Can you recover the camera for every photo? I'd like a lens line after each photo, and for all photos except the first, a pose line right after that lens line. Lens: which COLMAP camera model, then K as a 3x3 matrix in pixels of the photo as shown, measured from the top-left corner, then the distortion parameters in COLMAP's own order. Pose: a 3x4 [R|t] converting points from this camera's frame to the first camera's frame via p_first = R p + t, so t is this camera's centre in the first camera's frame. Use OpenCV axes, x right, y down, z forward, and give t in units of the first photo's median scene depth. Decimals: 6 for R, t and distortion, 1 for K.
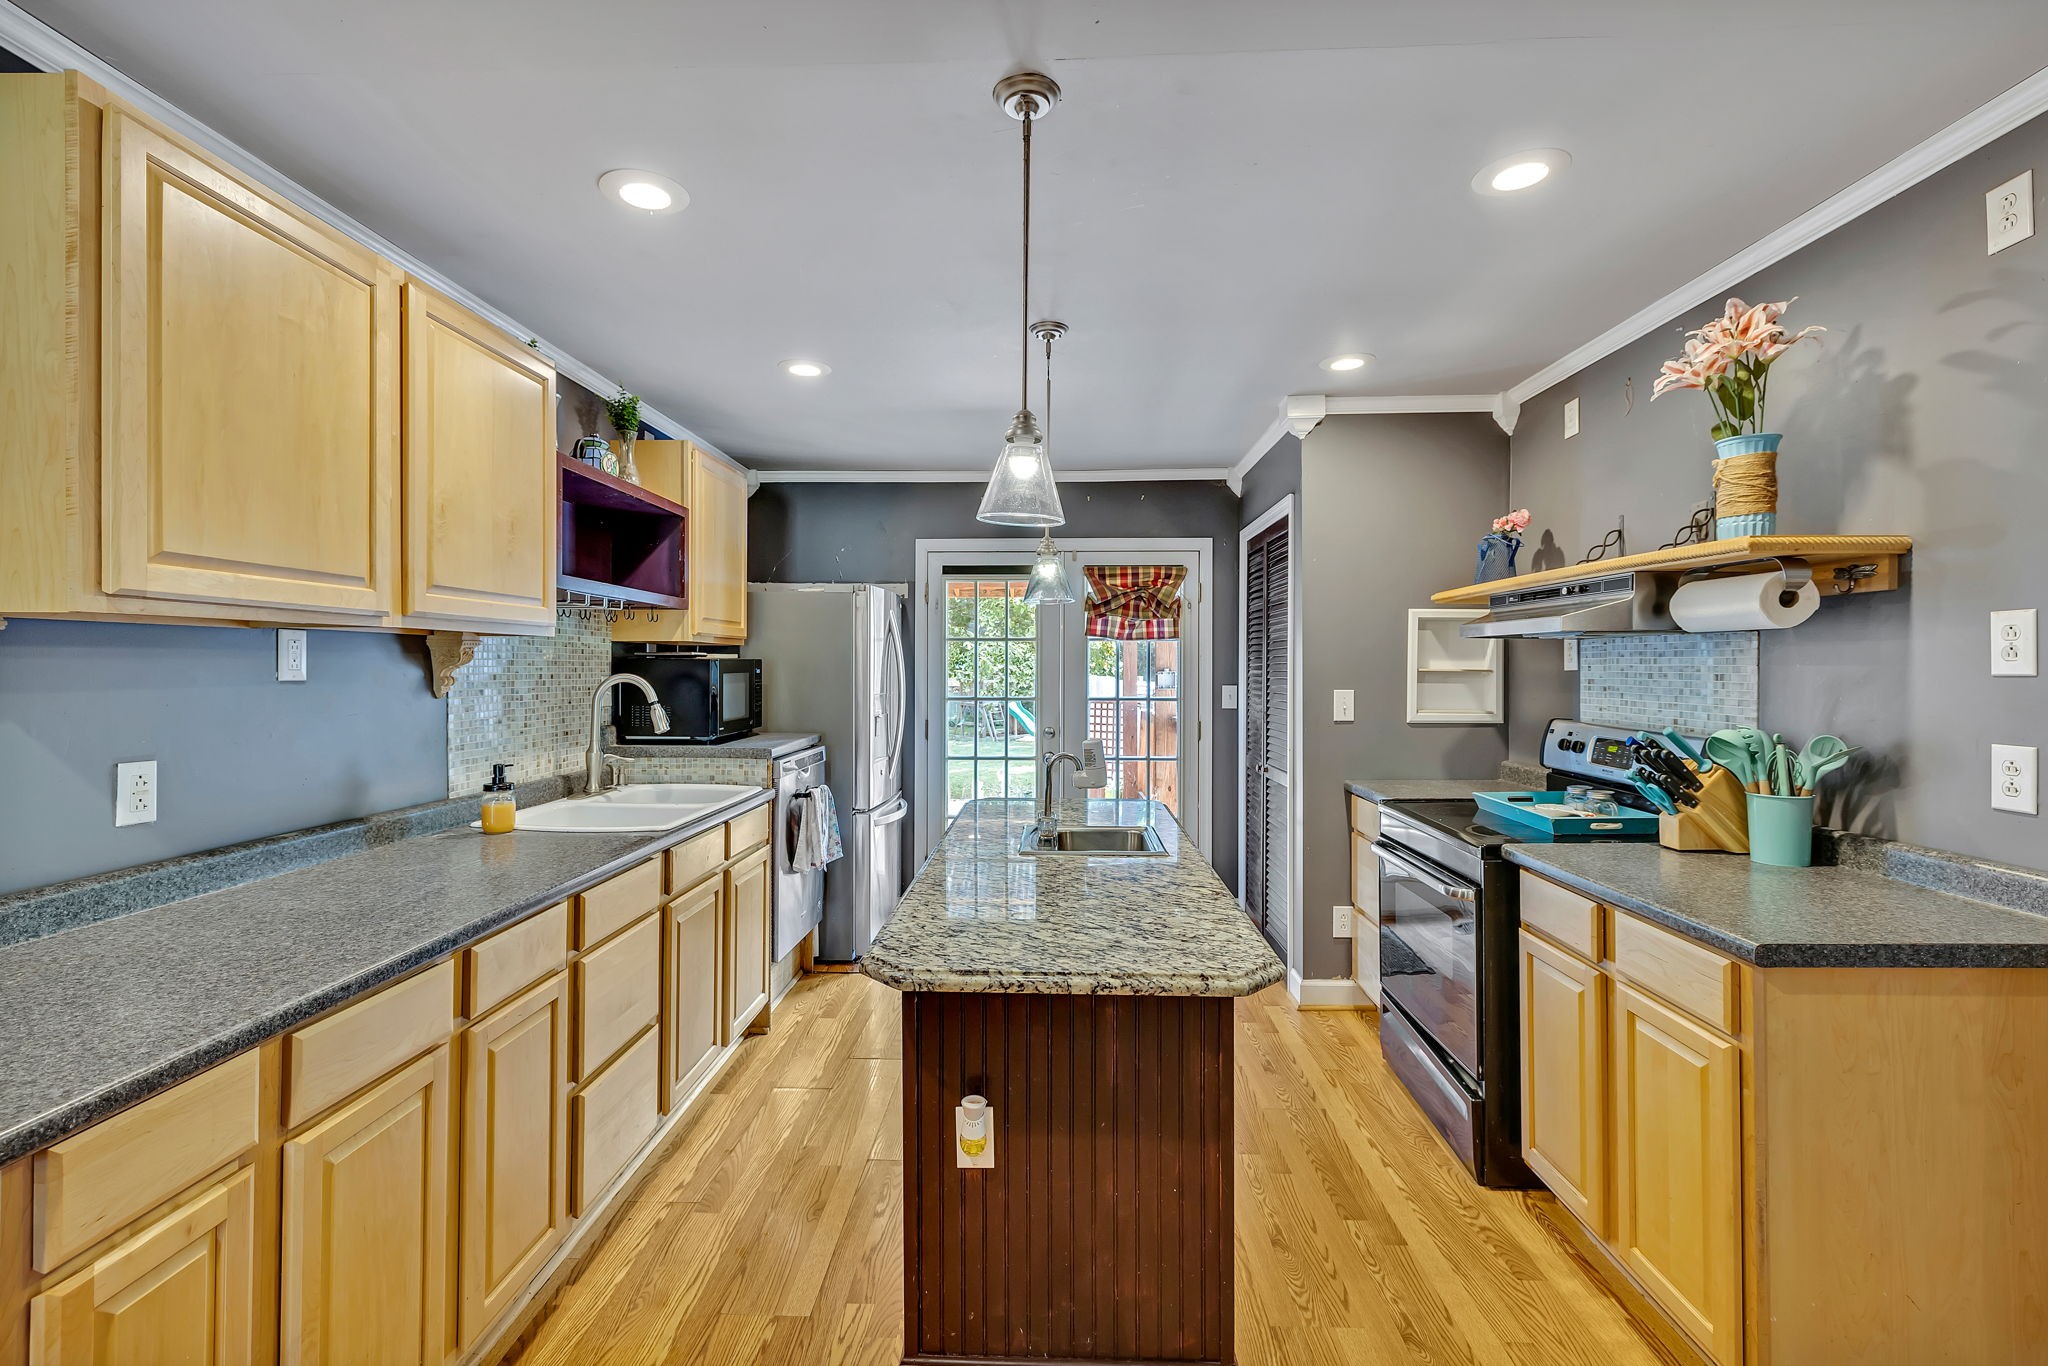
lens RADIAL K [[888.3, 0, 1021.4], [0, 888.3, 676.8], [0, 0, 1]] dist [0.002773, 0.000136]
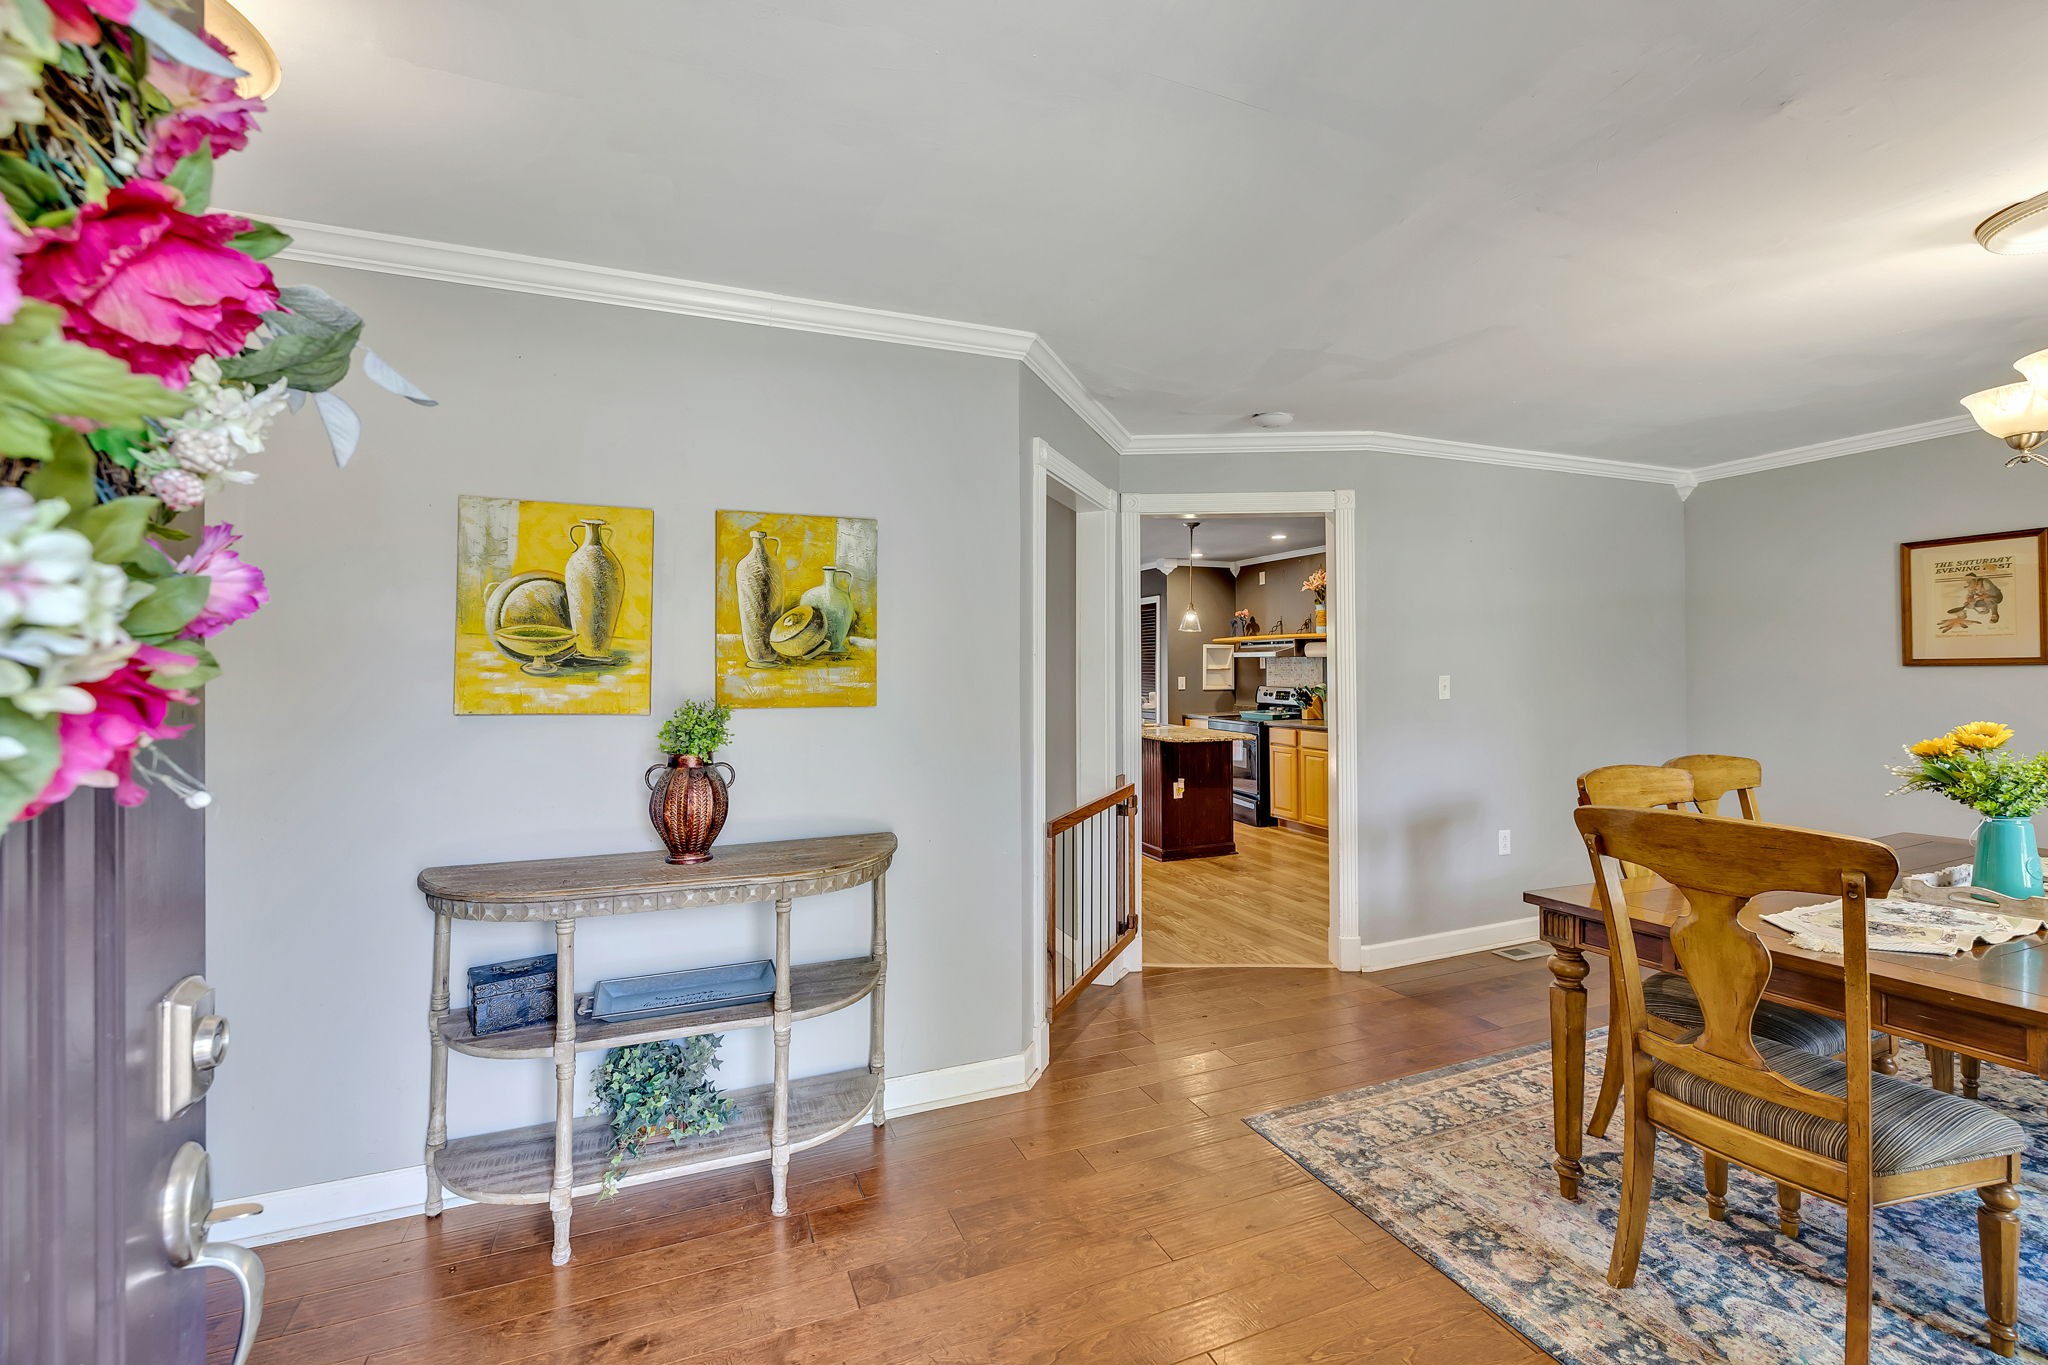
lens RADIAL K [[869.9, 0, 1018.3], [0, 869.9, 662.1], [0, 0, 1]] dist [0.000494, 0.000110]
pose [[0.909062, -0.001877, 0.416657, -1.288904], [0.009750, 0.999812, -0.016768, 0.011846], [-0.416547, 0.019305, 0.908909, -1.228495]]
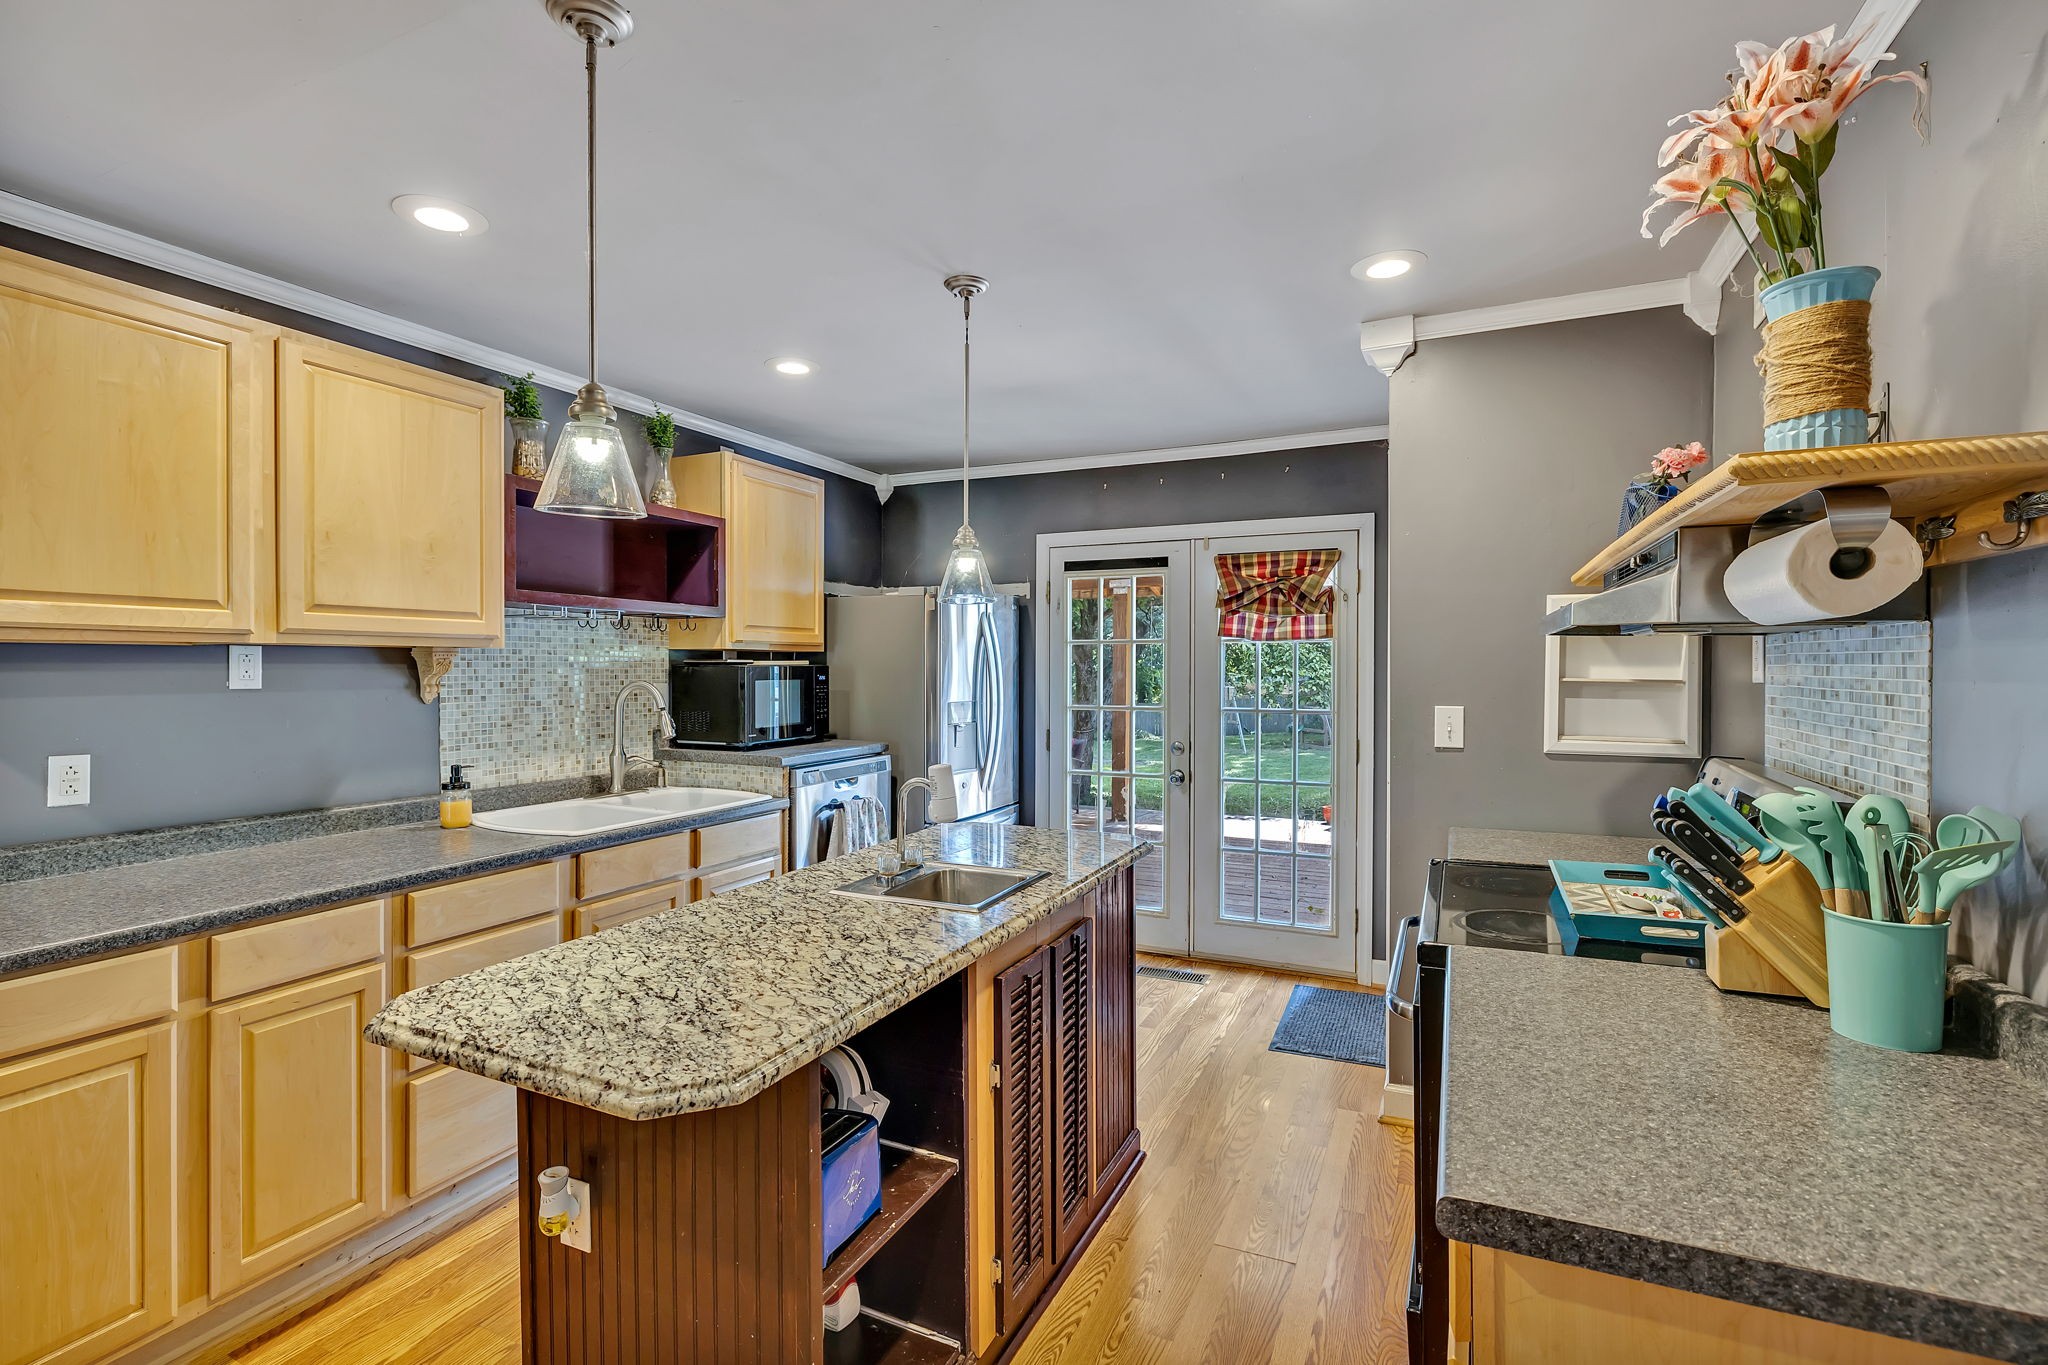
lens RADIAL K [[914.6, 0, 1024.0], [0, 914.6, 682.5], [0, 0, 1]] dist [-0.005884, 0.000326]
pose [[0.924461, 0.005680, -0.381234, 0.397530], [-0.003745, 0.999976, 0.005818, -0.010127], [0.381258, -0.003950, 0.924460, 0.187912]]
